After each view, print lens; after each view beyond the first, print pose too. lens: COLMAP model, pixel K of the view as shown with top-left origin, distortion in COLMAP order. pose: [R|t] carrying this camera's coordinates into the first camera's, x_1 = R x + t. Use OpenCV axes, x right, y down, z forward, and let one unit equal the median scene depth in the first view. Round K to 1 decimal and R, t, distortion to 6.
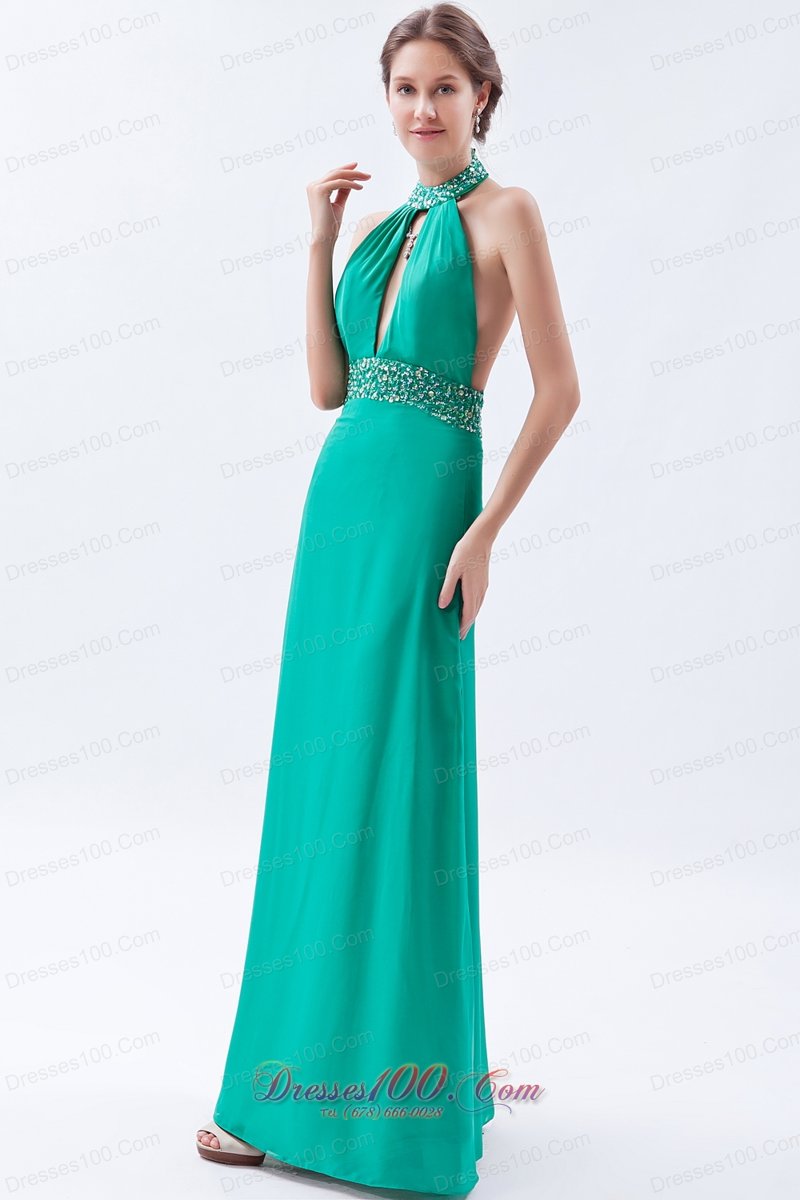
lens RADIAL K [[1906.7, 0, 400.0], [0, 1906.7, 600.0], [0, 0, 1]] dist [-0.004382, 0.013033]
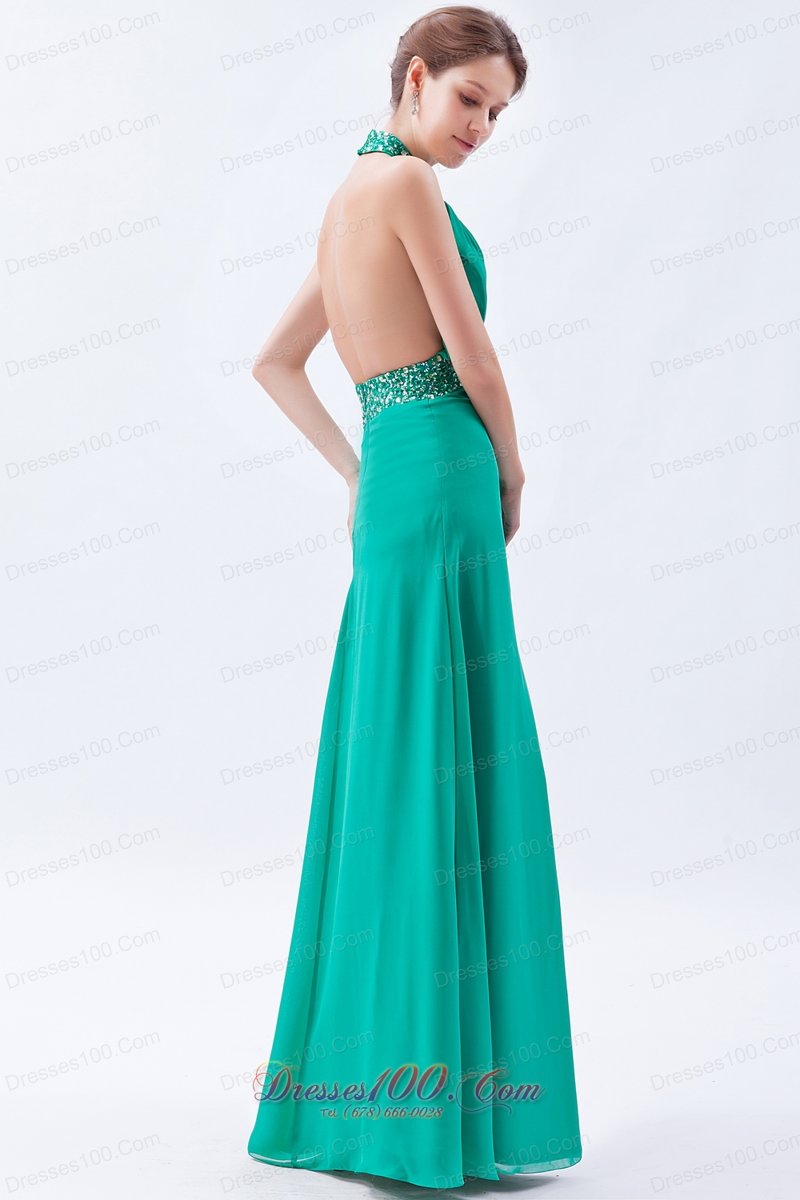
lens RADIAL K [[1907.1, 0, 400.0], [0, 1907.1, 600.0], [0, 0, 1]] dist [-0.006928, 0.015662]
pose [[1.000000, -0.000099, -0.000045, 0.000034], [0.000099, 0.999997, -0.002586, -0.396857], [0.000045, 0.002586, 0.999997, -0.000483]]
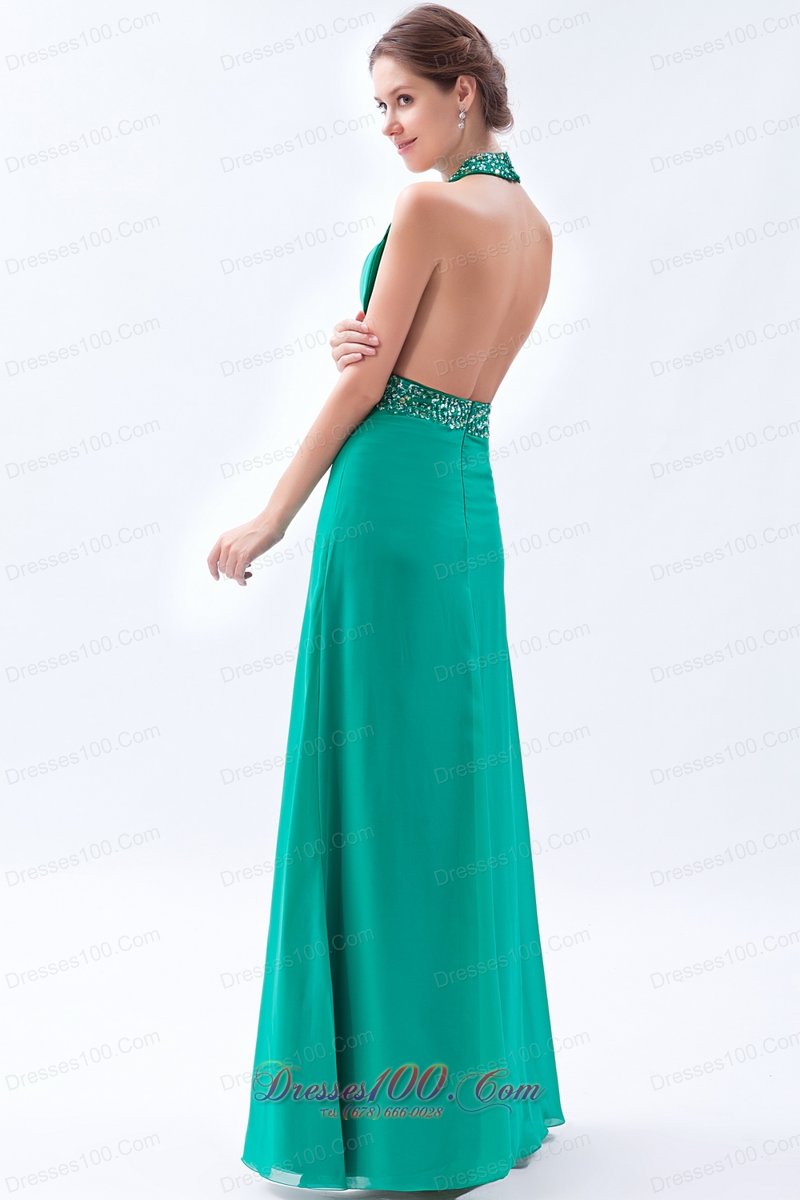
lens RADIAL K [[1907.1, 0, 400.0], [0, 1907.1, 600.0], [0, 0, 1]] dist [-0.006928, 0.015662]
pose [[1.000000, 0.000041, 0.000010, -0.000015], [-0.000041, 0.999999, -0.001092, -0.198653], [-0.000010, 0.001092, 0.999999, -0.000086]]
